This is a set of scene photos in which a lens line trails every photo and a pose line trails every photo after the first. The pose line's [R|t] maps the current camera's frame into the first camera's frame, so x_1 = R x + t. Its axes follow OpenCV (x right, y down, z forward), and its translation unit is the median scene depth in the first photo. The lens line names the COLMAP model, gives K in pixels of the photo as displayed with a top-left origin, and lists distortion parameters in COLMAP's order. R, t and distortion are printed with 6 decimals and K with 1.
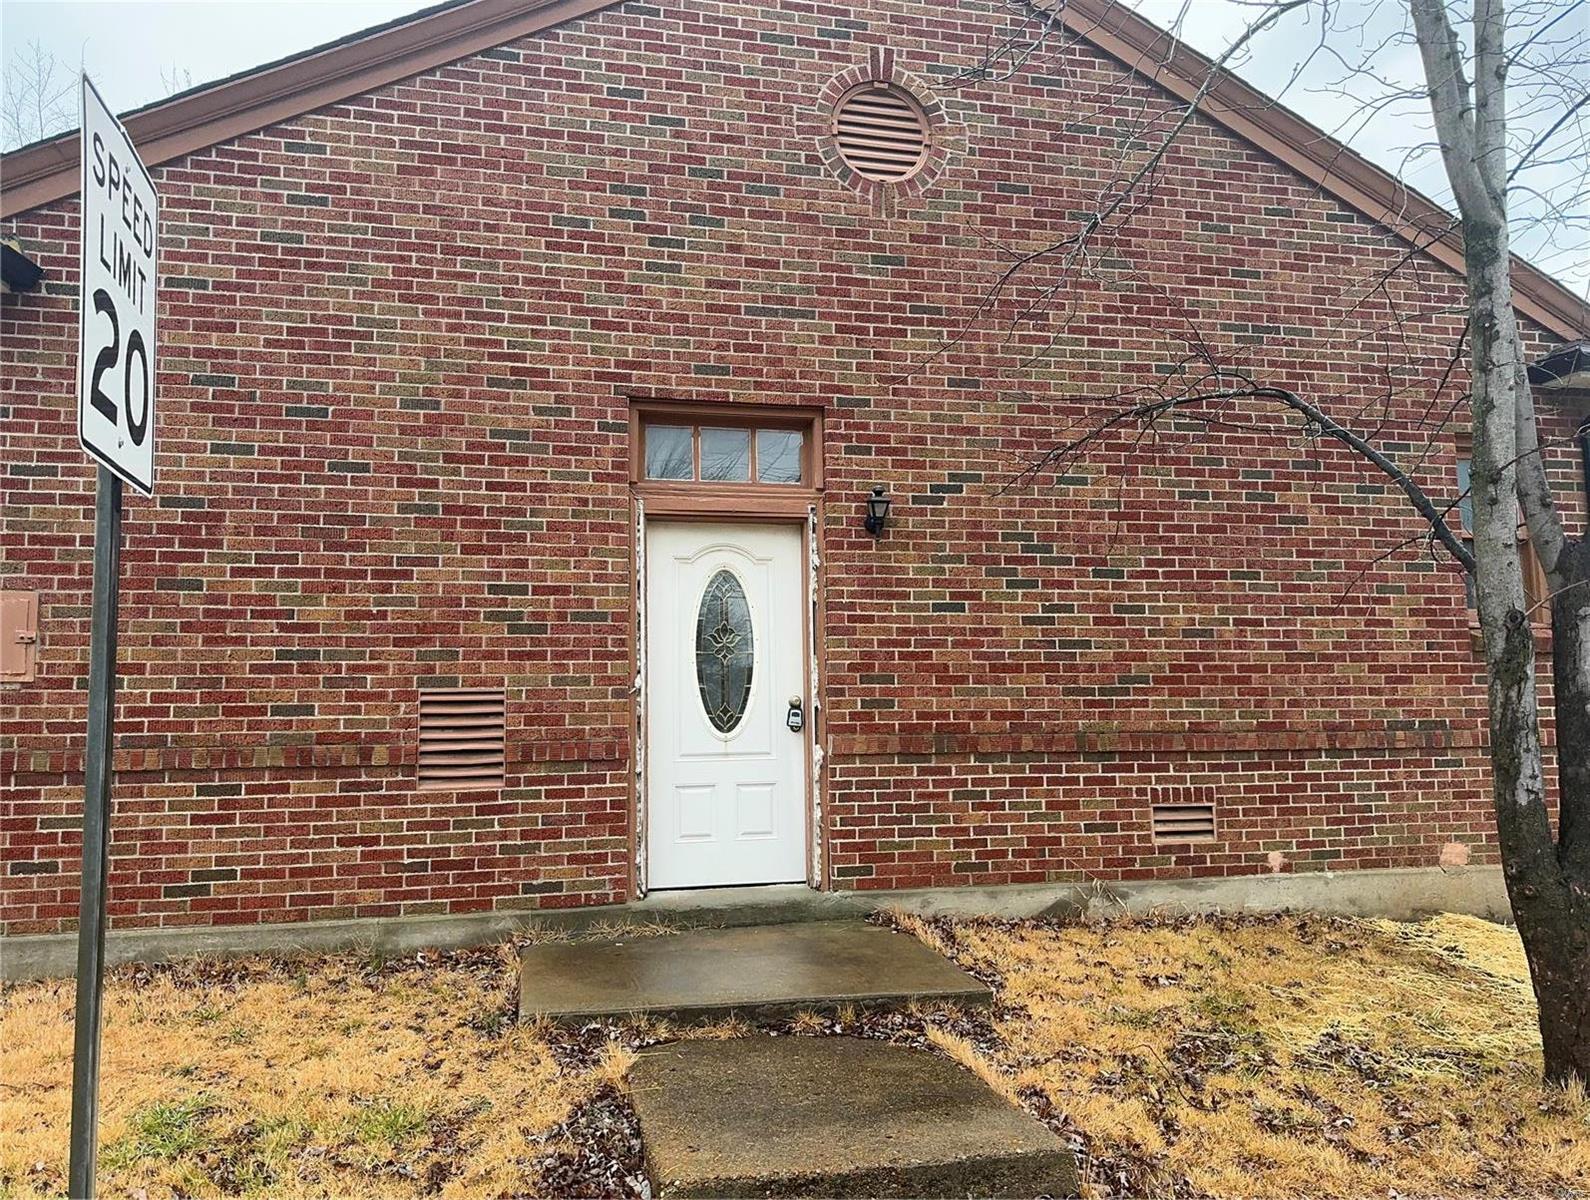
lens RADIAL K [[1108.9, 0, 801.7], [0, 1108.9, 617.4], [0, 0, 1]] dist [0.128453, -0.177620]
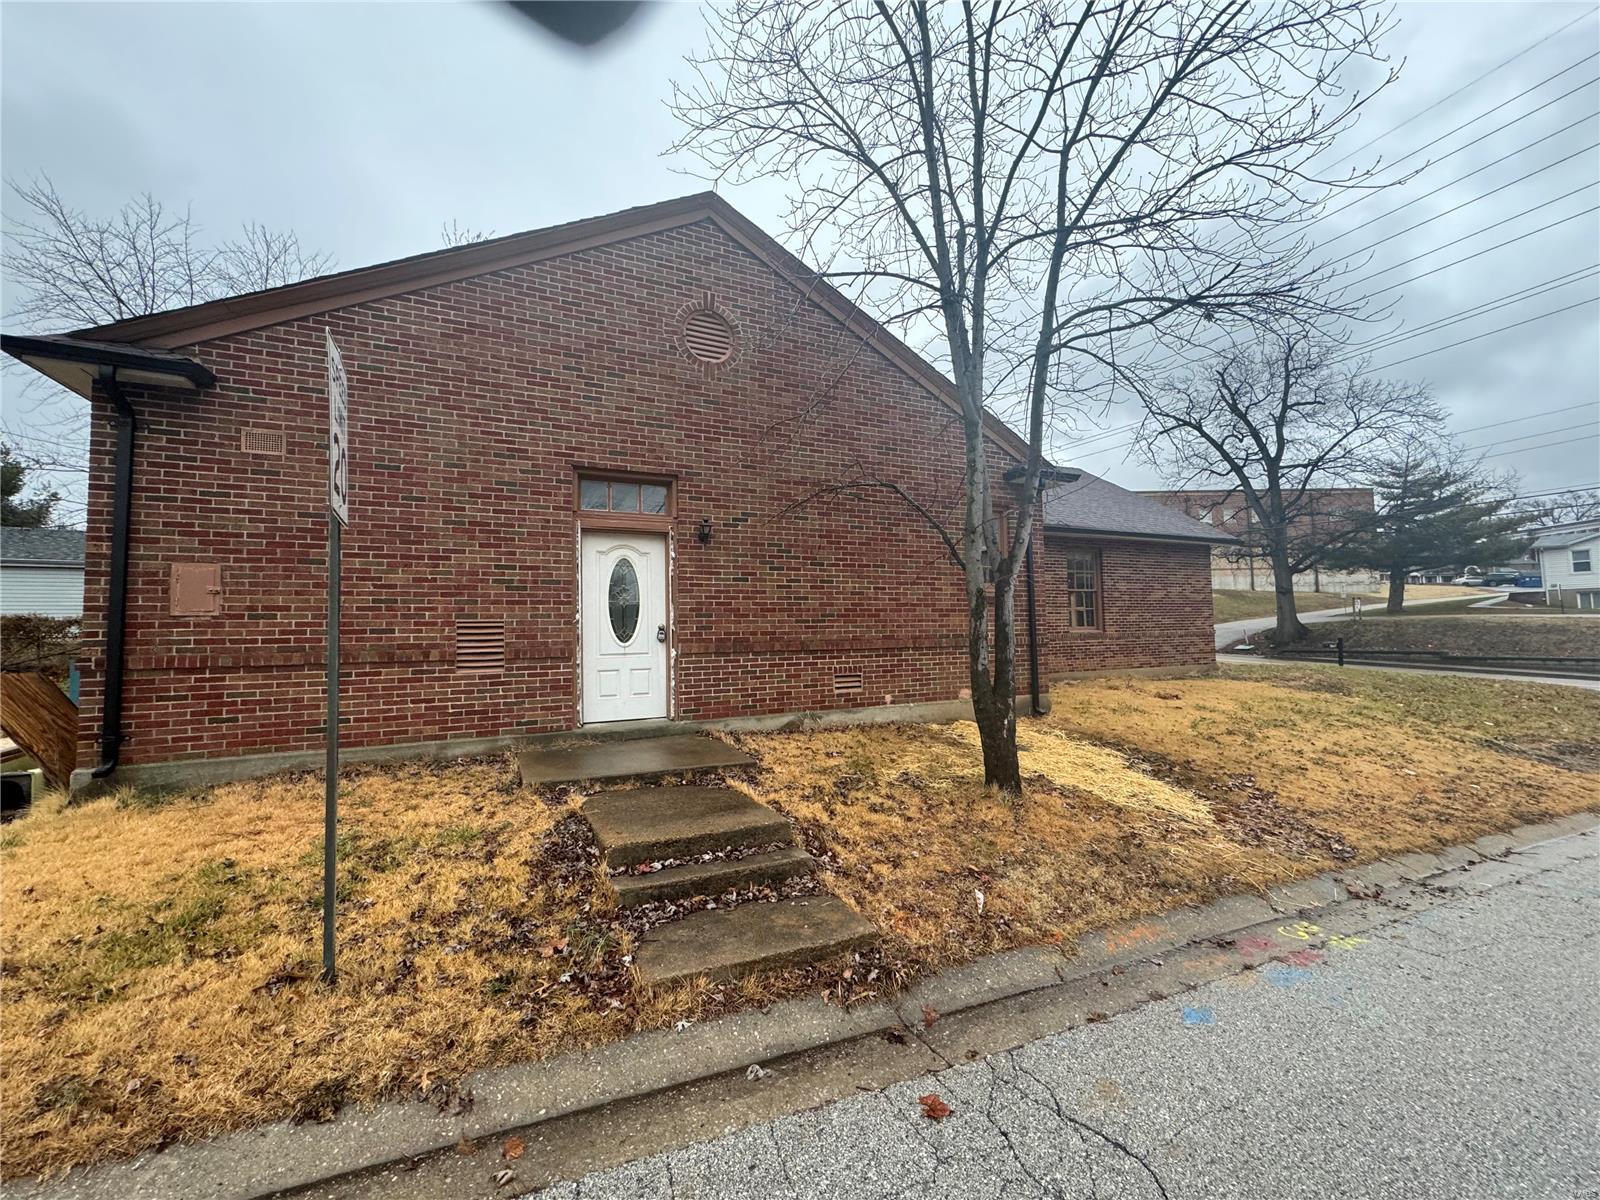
lens RADIAL K [[643.5, 0, 811.3], [0, 643.5, 600.2], [0, 0, 1]] dist [0.001055, -0.000122]
pose [[0.970629, 0.009209, 0.240407, -0.023792], [-0.019209, 0.999043, 0.039289, -0.021475], [-0.239815, -0.042753, 0.969877, -0.169012]]
